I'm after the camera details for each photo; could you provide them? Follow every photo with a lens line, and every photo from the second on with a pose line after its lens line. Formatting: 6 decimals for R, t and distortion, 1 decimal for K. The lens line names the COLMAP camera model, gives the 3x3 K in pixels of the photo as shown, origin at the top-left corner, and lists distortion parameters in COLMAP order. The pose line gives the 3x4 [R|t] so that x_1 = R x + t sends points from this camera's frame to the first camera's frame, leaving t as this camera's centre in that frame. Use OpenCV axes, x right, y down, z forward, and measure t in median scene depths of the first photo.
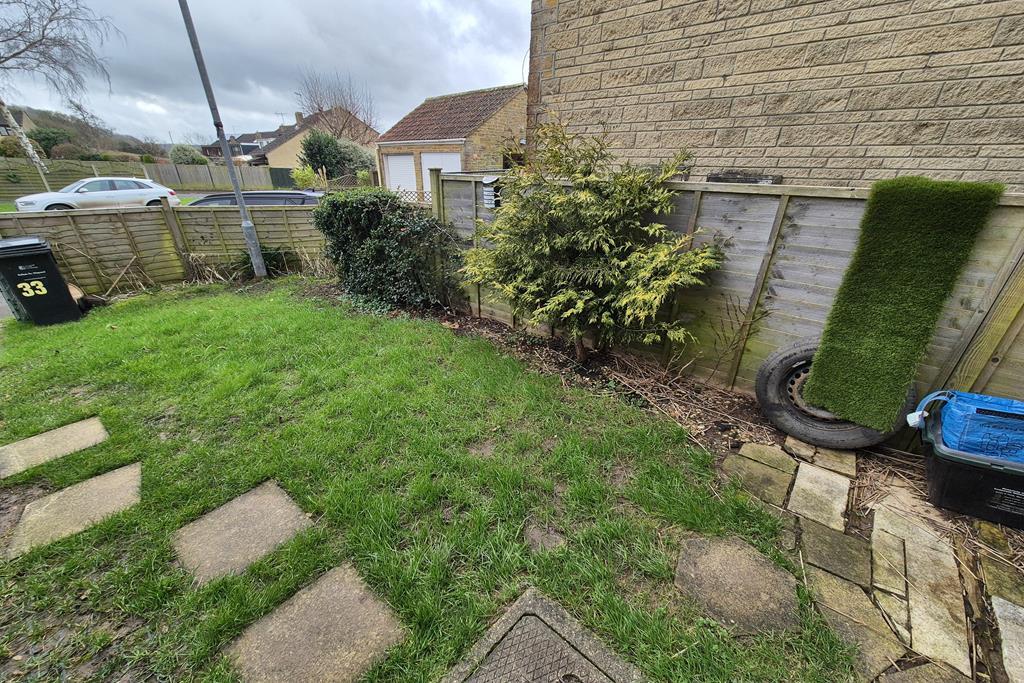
lens RADIAL K [[388.5, 0, 512.0], [0, 388.5, 341.5], [0, 0, 1]] dist [0.000532, 0.000024]
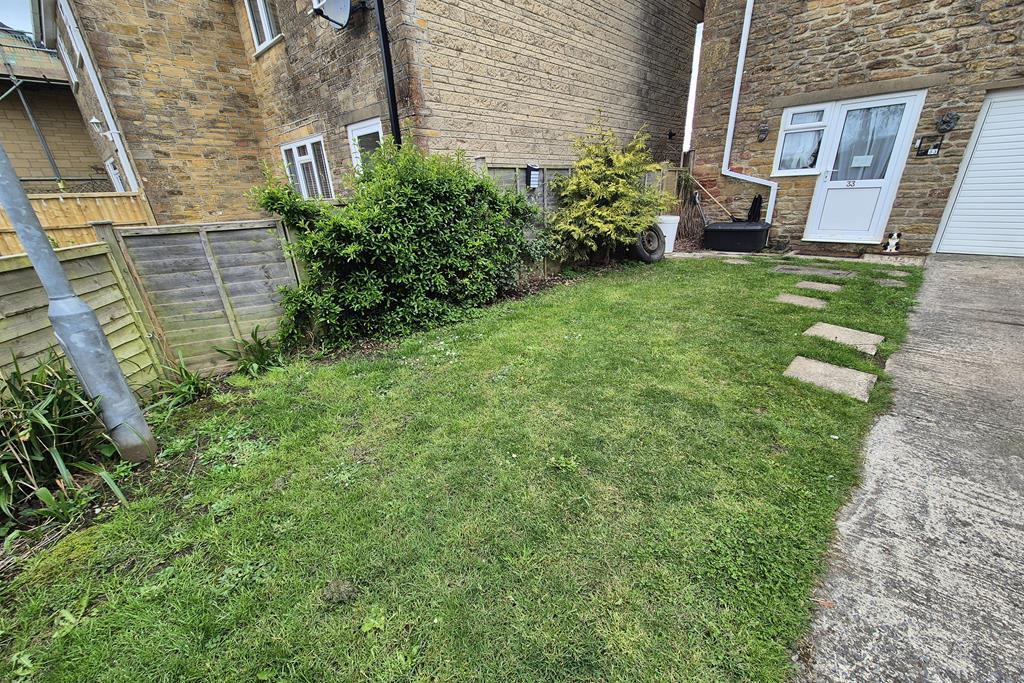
lens RADIAL K [[388.5, 0, 512.0], [0, 388.5, 341.5], [0, 0, 1]] dist [0.000532, 0.000024]
pose [[0.029560, -0.388393, 0.921020, -1.405337], [0.459488, 0.823577, 0.332554, -0.380815], [-0.887692, 0.413367, 0.202807, 0.985755]]
